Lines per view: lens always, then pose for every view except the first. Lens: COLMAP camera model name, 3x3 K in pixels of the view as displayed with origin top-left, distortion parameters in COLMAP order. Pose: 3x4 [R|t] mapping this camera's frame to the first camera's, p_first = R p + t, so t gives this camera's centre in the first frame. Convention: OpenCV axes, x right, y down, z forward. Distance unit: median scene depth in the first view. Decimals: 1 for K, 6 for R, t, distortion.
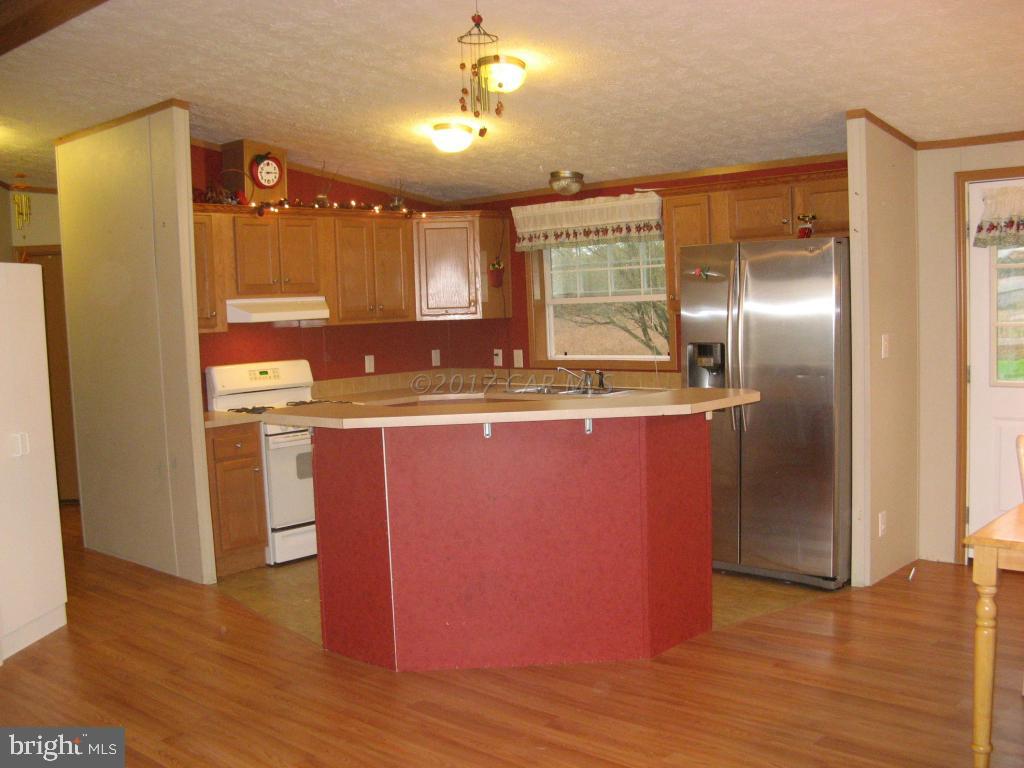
lens RADIAL K [[1045.5, 0, 512.0], [0, 1045.5, 384.0], [0, 0, 1]] dist [-0.208045, 0.217415]
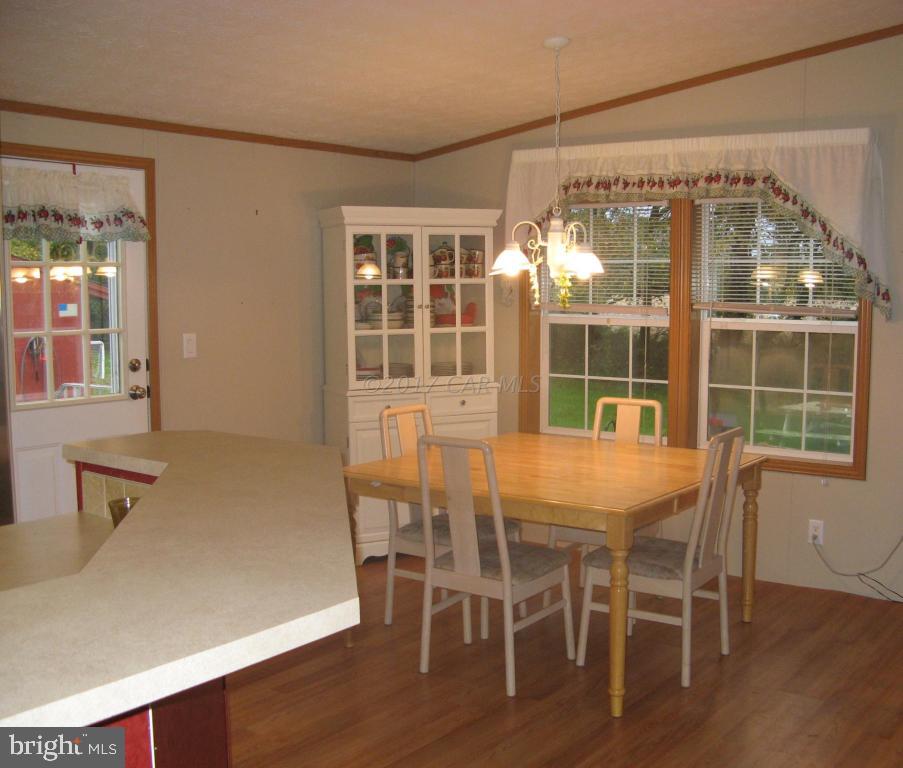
lens RADIAL K [[1048.6, 0, 451.9], [0, 1048.6, 392.5], [0, 0, 1]] dist [-0.206656, 0.398368]
pose [[-0.091406, -0.066737, 0.993575, -0.292735], [0.082739, 0.993793, 0.074363, -0.035030], [-0.992371, 0.089005, -0.085317, 0.561638]]
